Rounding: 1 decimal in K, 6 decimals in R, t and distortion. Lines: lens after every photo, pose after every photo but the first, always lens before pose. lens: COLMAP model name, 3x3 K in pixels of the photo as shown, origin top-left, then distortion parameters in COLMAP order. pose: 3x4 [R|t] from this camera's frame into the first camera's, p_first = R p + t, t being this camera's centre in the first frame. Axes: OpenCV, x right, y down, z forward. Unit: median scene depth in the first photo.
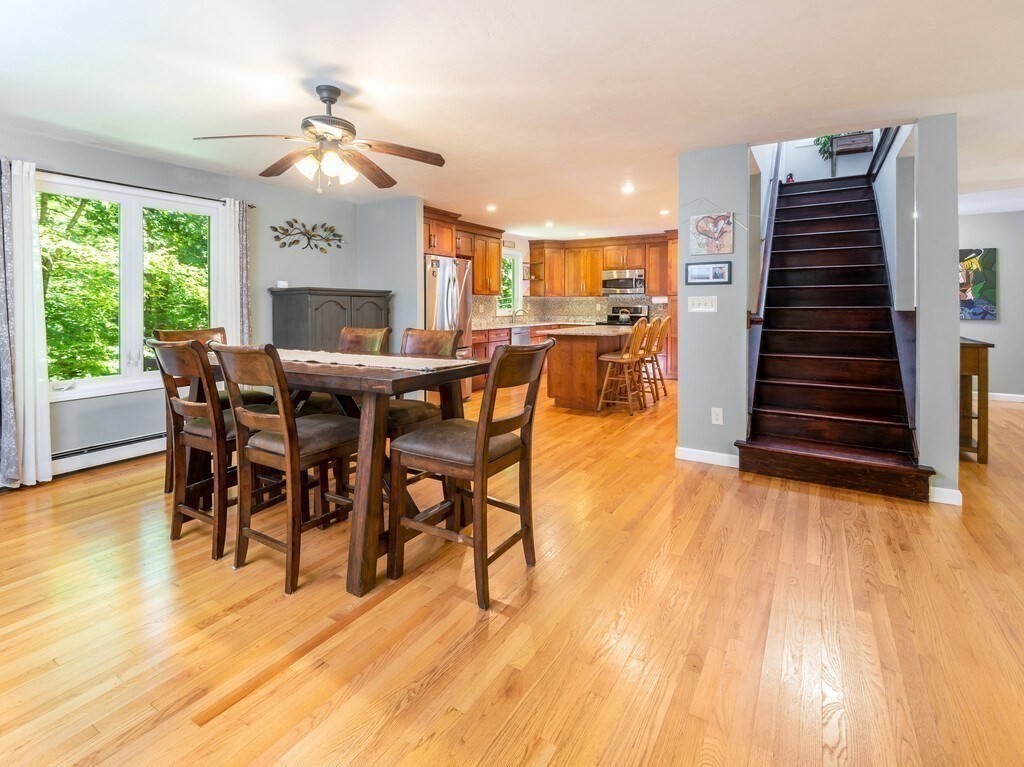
lens RADIAL K [[485.5, 0, 512.0], [0, 485.5, 380.9], [0, 0, 1]] dist [0.004212, 0.000282]
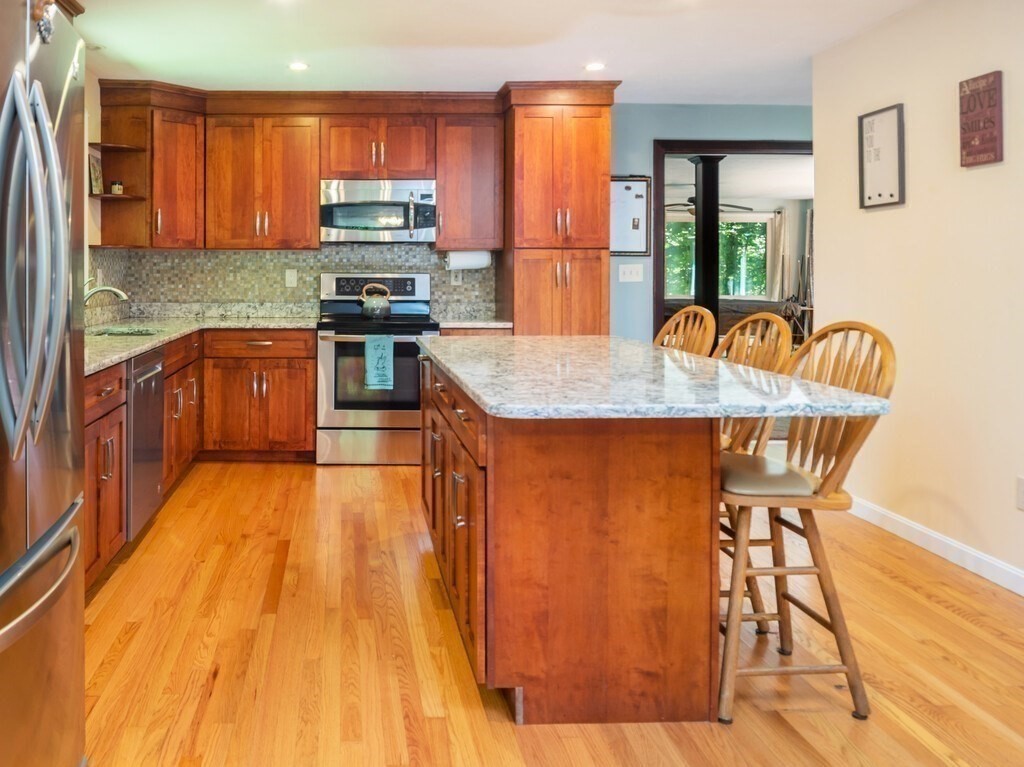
lens RADIAL K [[915.5, 0, 512.0], [0, 915.5, 381.4], [0, 0, 1]] dist [-0.058900, -0.003692]
pose [[0.840253, -0.061391, 0.538708, -0.070986], [0.081514, 0.996580, -0.013573, -0.053415], [-0.536033, 0.055317, 0.842383, 0.346021]]
